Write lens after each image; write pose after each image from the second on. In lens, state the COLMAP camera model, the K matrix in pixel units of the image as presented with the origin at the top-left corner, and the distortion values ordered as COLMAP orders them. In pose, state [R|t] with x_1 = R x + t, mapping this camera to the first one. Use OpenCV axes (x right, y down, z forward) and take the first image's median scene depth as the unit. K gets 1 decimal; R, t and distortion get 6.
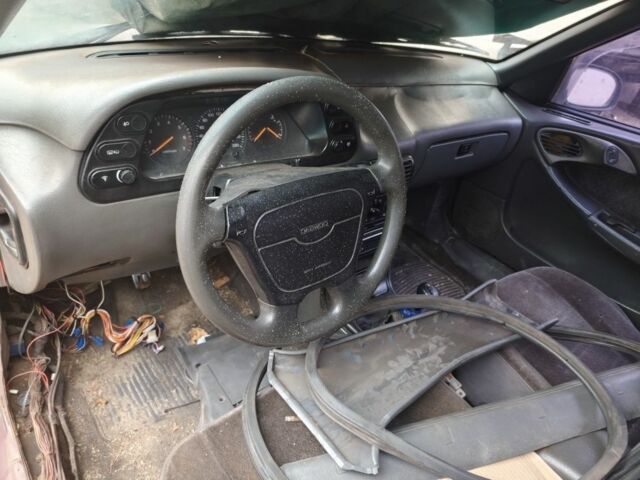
lens RADIAL K [[444.9, 0, 320.0], [0, 444.9, 240.0], [0, 0, 1]] dist [0.003037, 0.003608]
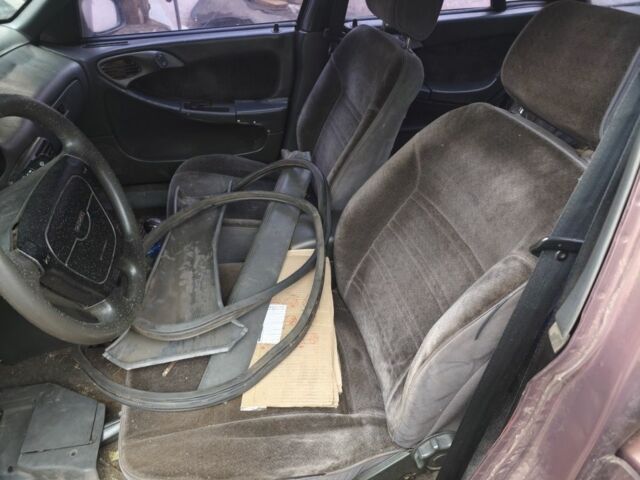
lens RADIAL K [[444.9, 0, 320.0], [0, 444.9, 240.0], [0, 0, 1]] dist [0.003037, 0.003608]
pose [[0.447221, -0.643891, 0.620804, -0.329705], [0.544008, 0.746759, 0.382632, -0.066214], [-0.709964, 0.166602, 0.684248, -0.109996]]
